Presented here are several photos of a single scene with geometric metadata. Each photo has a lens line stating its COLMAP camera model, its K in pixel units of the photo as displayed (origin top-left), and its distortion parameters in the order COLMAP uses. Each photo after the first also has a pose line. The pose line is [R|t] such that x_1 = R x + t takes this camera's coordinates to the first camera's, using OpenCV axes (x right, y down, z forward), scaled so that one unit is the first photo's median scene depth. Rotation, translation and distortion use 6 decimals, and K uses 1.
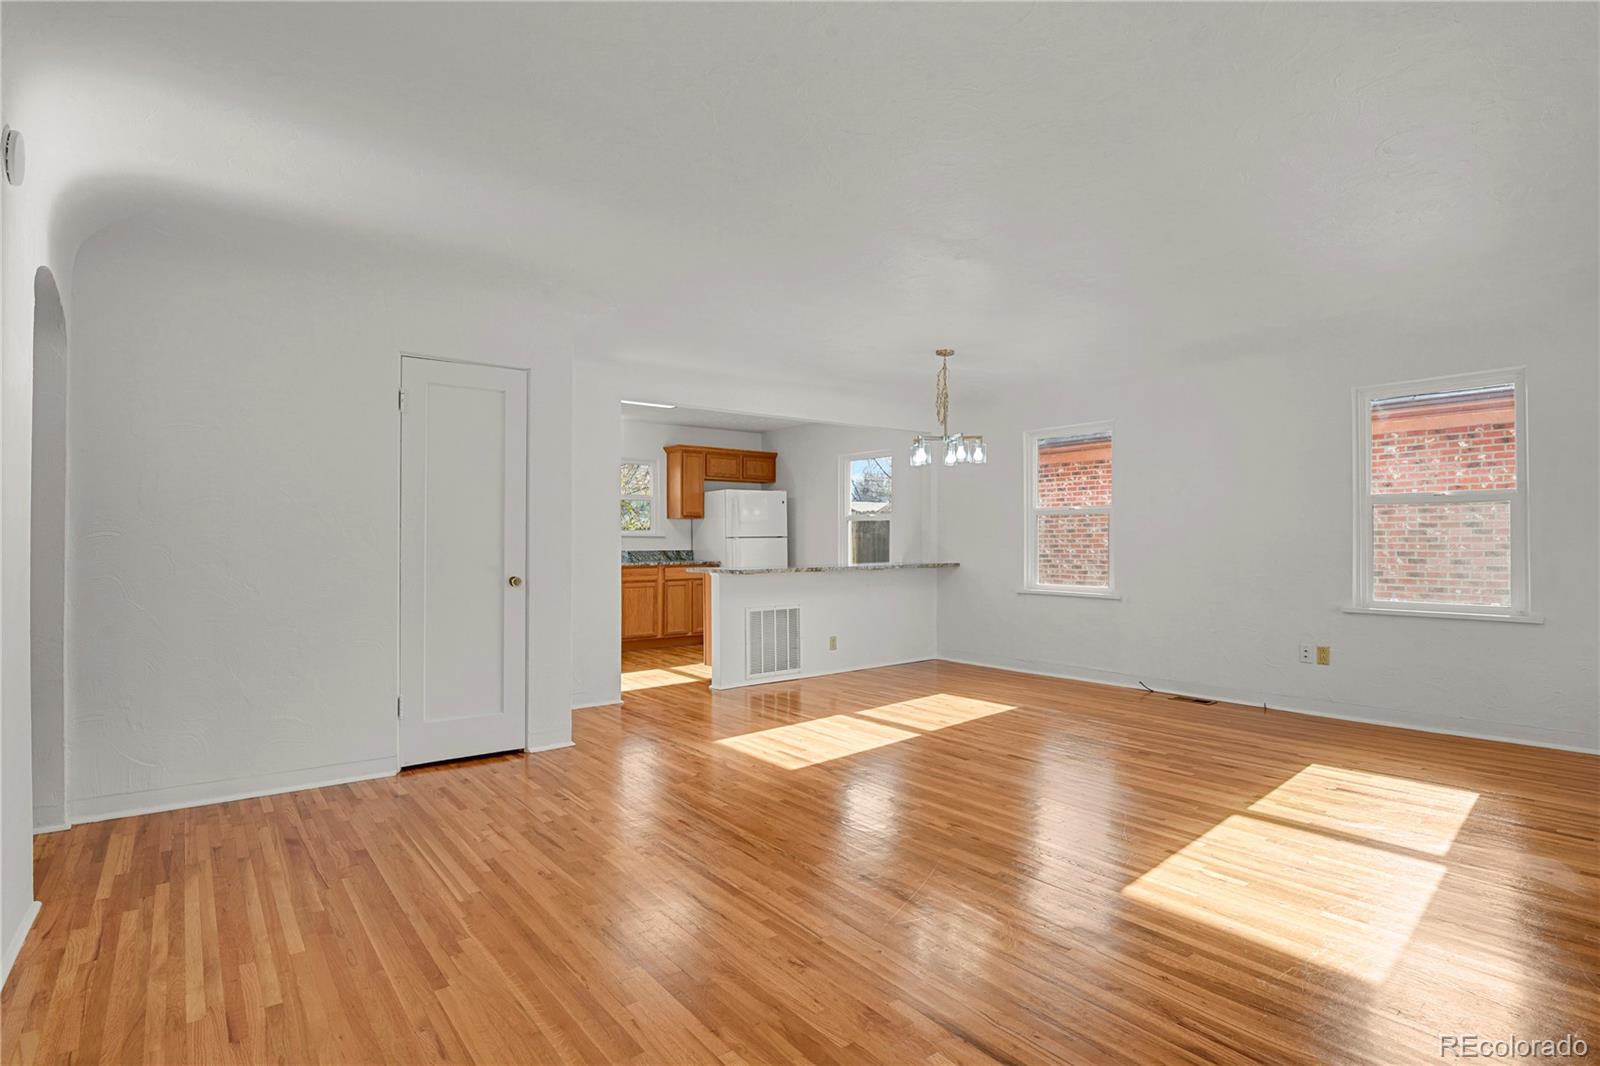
lens RADIAL K [[780.3, 0, 812.4], [0, 780.3, 533.3], [0, 0, 1]] dist [-0.032721, -0.000080]
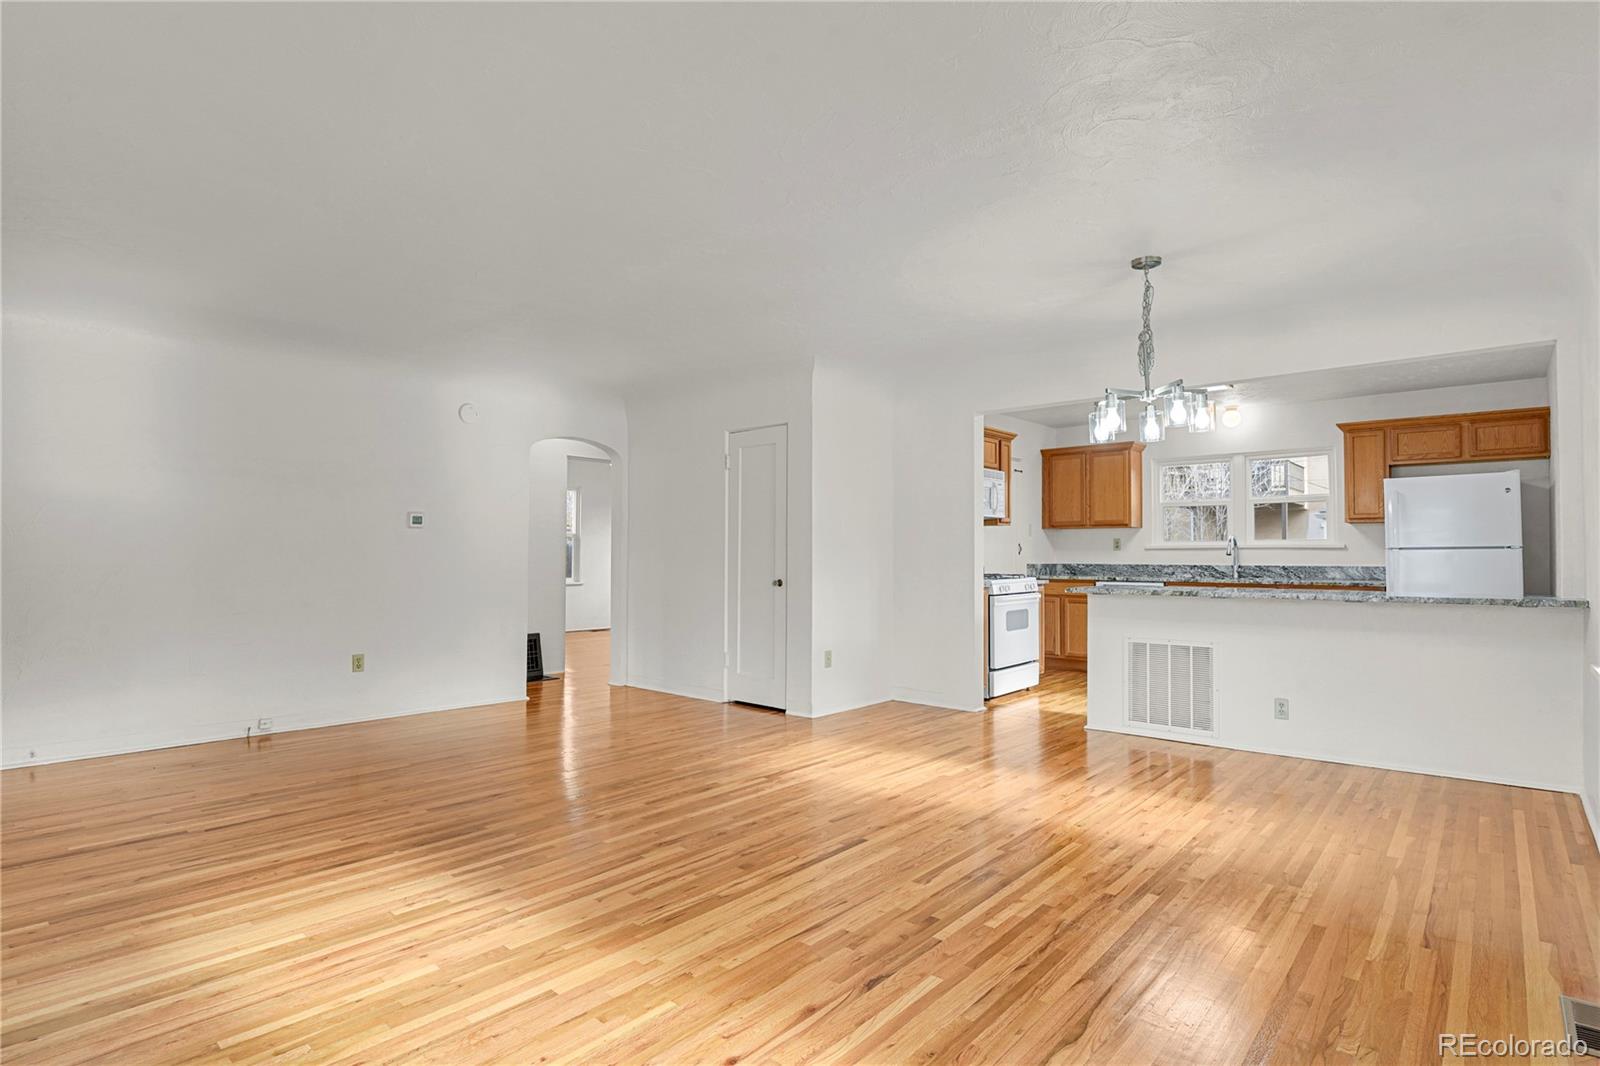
lens RADIAL K [[780.3, 0, 812.4], [0, 780.3, 533.3], [0, 0, 1]] dist [-0.032721, -0.000080]
pose [[0.217896, -0.021479, -0.975736, 0.700607], [0.005895, 0.999769, -0.020691, 0.003584], [0.975954, -0.001244, 0.217972, 0.563258]]
